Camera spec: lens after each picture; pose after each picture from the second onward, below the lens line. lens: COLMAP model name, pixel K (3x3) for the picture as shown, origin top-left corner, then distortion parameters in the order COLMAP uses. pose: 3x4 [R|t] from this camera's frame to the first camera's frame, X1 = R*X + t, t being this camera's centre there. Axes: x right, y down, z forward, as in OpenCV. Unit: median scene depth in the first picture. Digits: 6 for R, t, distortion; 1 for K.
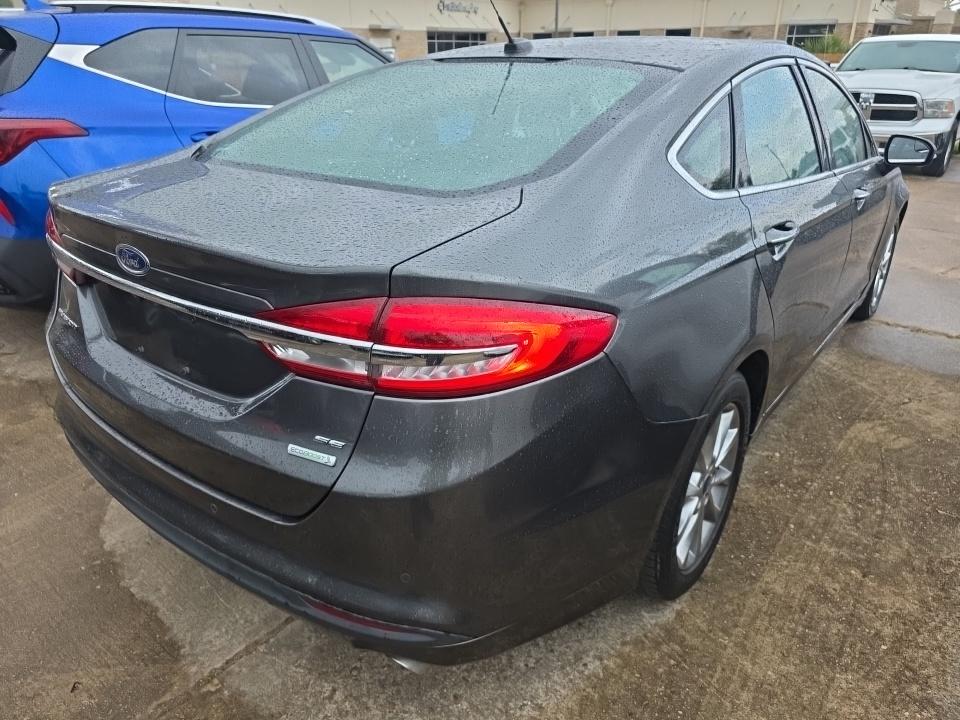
lens RADIAL K [[637.8, 0, 480.0], [0, 637.8, 360.0], [0, 0, 1]] dist [0.005759, -0.000535]
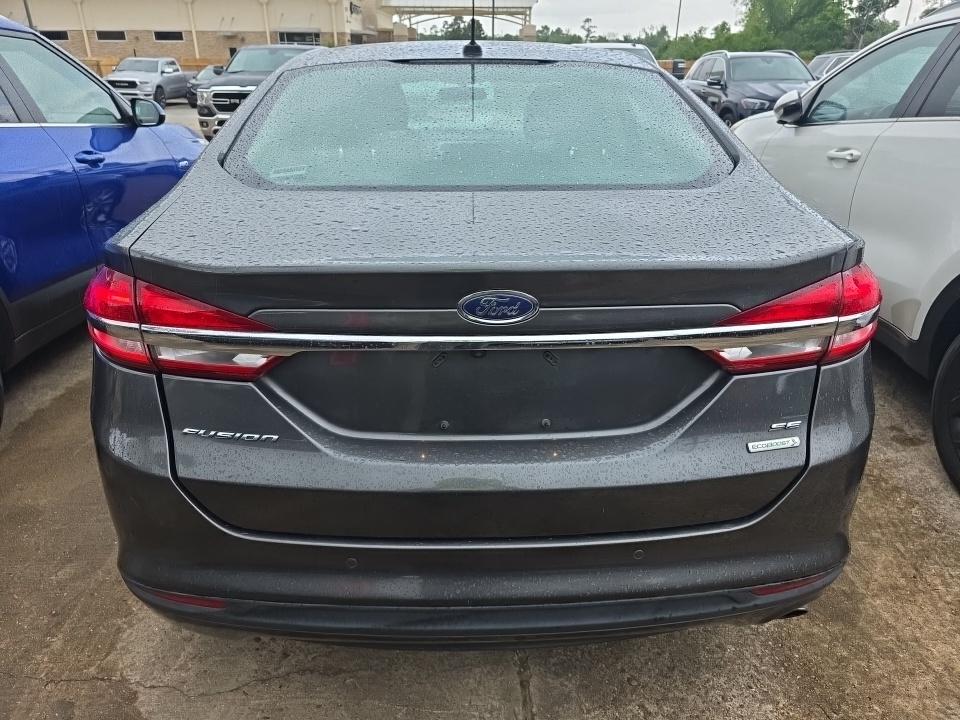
lens RADIAL K [[637.8, 0, 480.0], [0, 637.8, 360.0], [0, 0, 1]] dist [0.005759, -0.000535]
pose [[0.780525, -0.259656, 0.568647, -0.737156], [0.263224, 0.961594, 0.077782, -0.115652], [-0.567004, 0.088971, 0.818896, 0.259700]]
